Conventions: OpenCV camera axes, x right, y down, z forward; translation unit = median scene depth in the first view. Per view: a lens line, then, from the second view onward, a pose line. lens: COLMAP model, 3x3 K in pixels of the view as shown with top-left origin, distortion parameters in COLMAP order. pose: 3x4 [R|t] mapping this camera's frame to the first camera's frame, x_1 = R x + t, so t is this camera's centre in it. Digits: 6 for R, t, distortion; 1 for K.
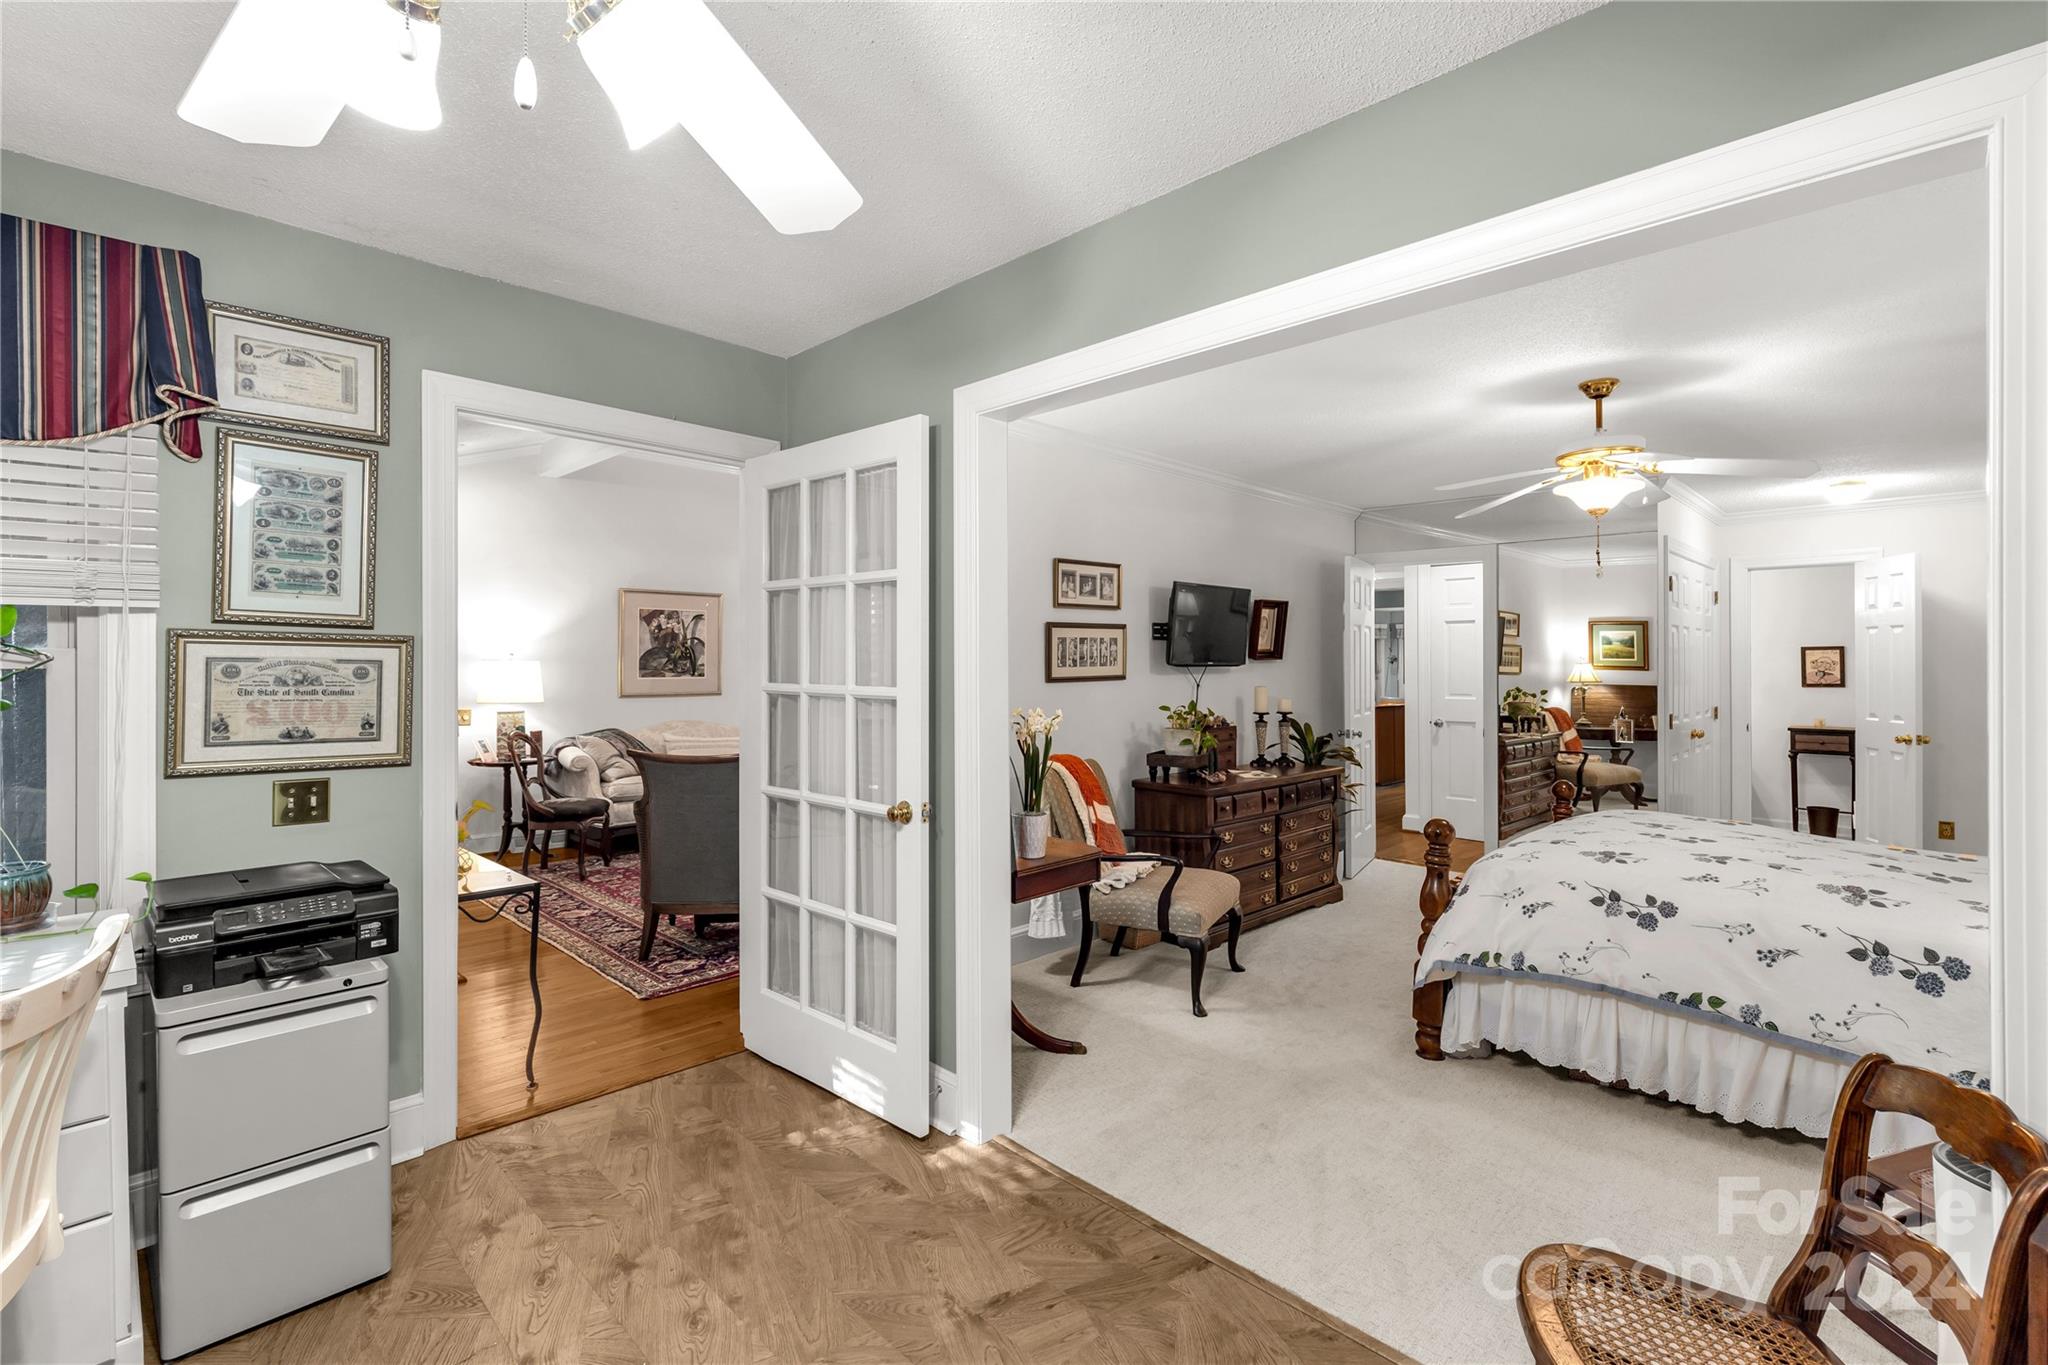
lens RADIAL K [[923.4, 0, 1019.1], [0, 923.4, 654.9], [0, 0, 1]] dist [0.003653, -0.001506]
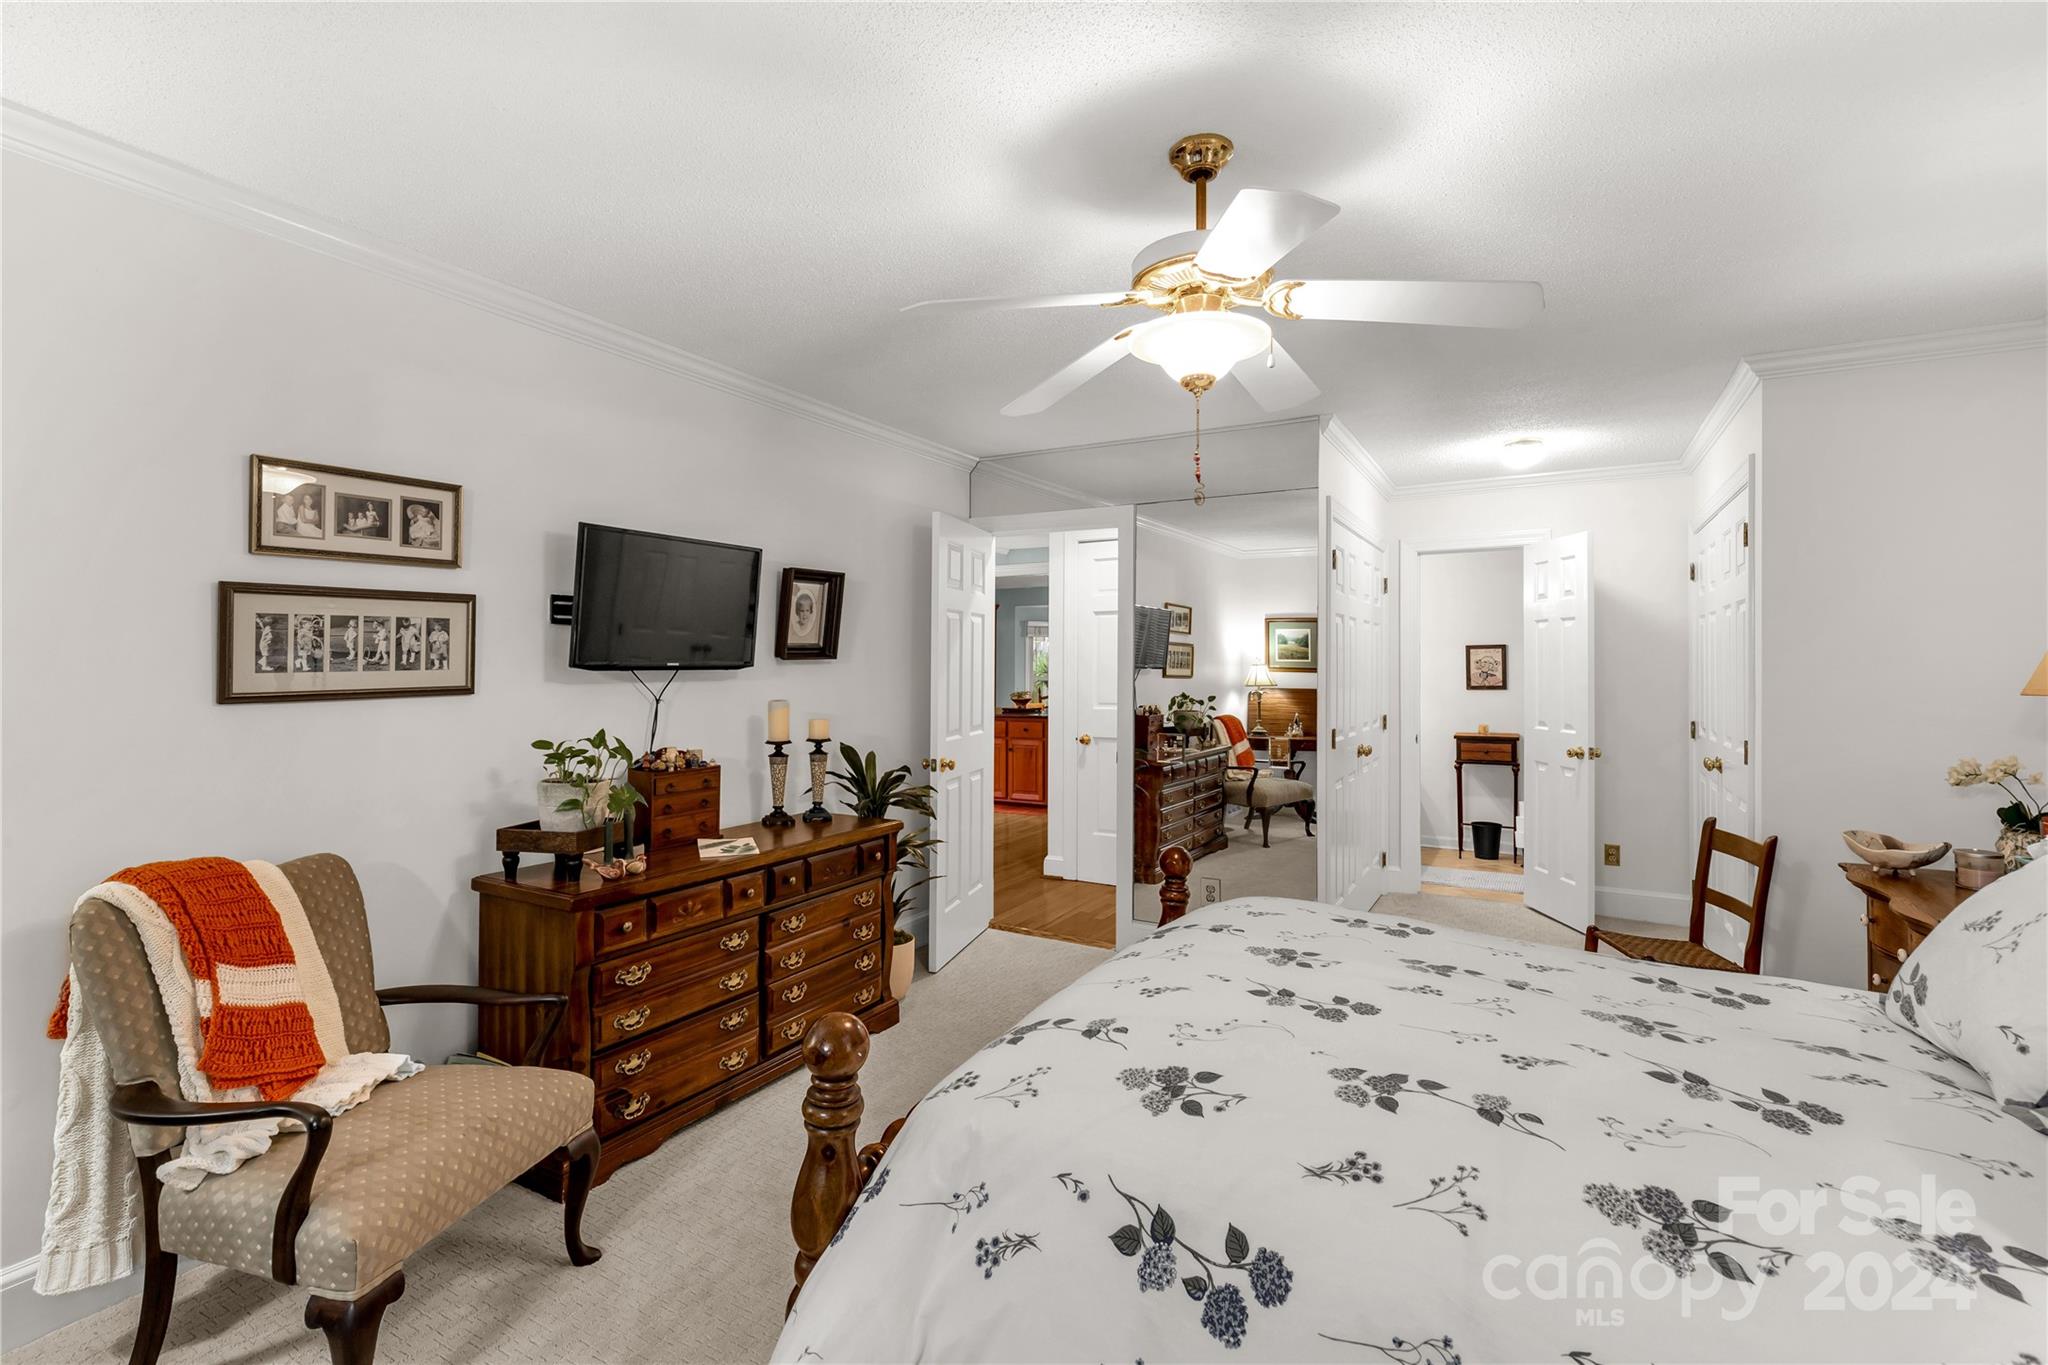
lens RADIAL K [[923.4, 0, 1026.6], [0, 923.4, 670.2], [0, 0, 1]] dist [0.003653, -0.001506]
pose [[0.962807, -0.004934, 0.270144, 0.251328], [0.001771, 0.999927, 0.011949, 0.005430], [-0.270183, -0.011026, 0.962746, 0.329815]]
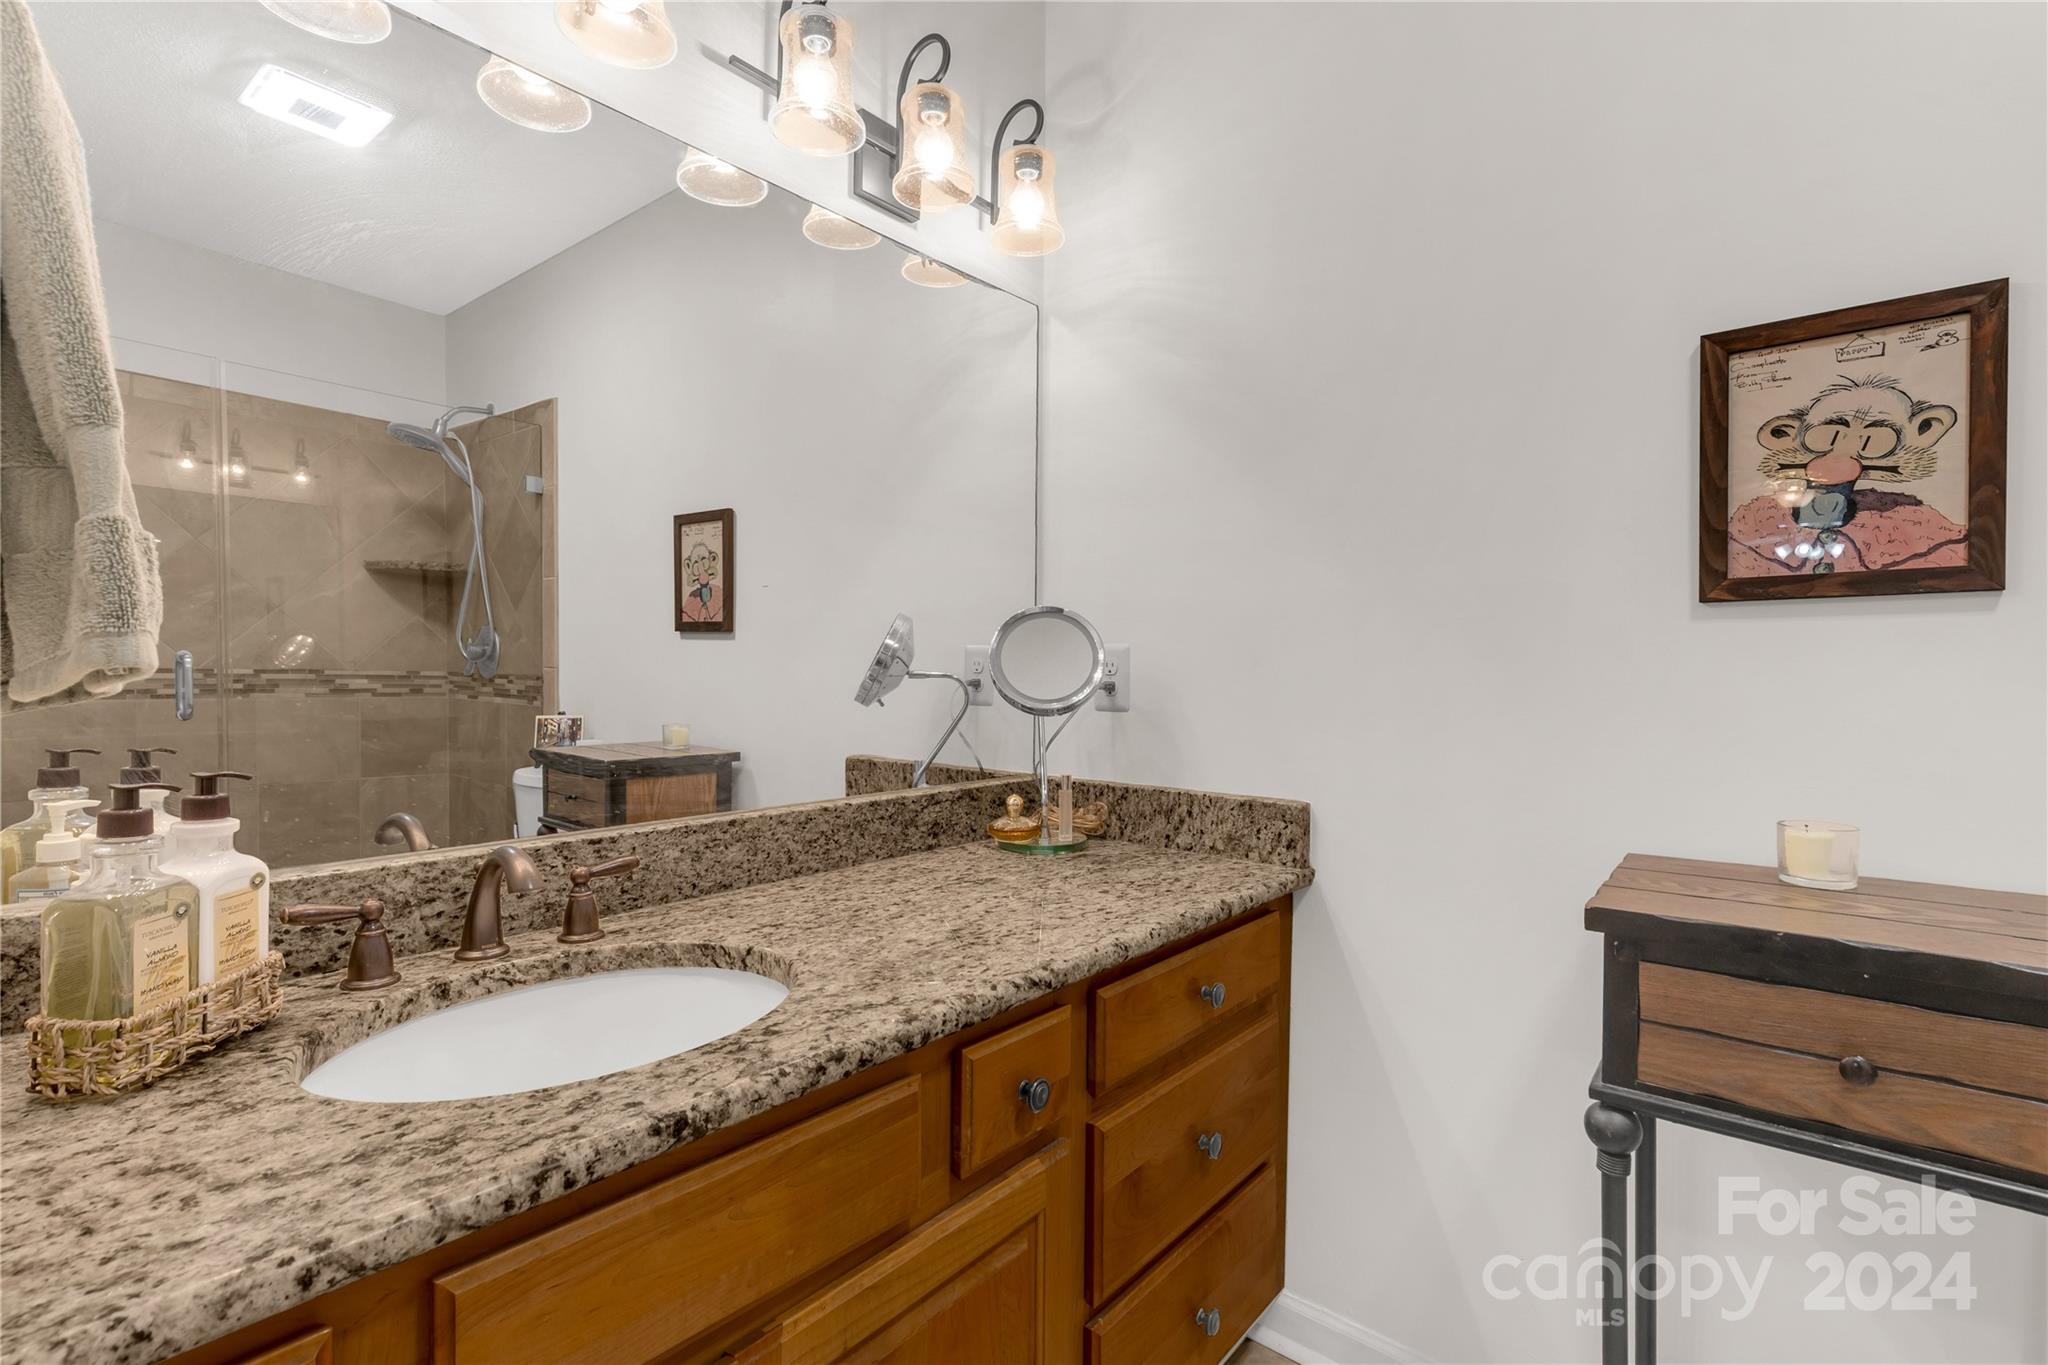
lens RADIAL K [[923.4, 0, 1020.1], [0, 923.4, 691.3], [0, 0, 1]] dist [0.003653, -0.001506]
pose [[0.996561, 0.000750, 0.082860, 0.971053], [-0.004107, 0.999177, 0.040358, 0.059146], [-0.082761, -0.040559, 0.995744, 1.153007]]
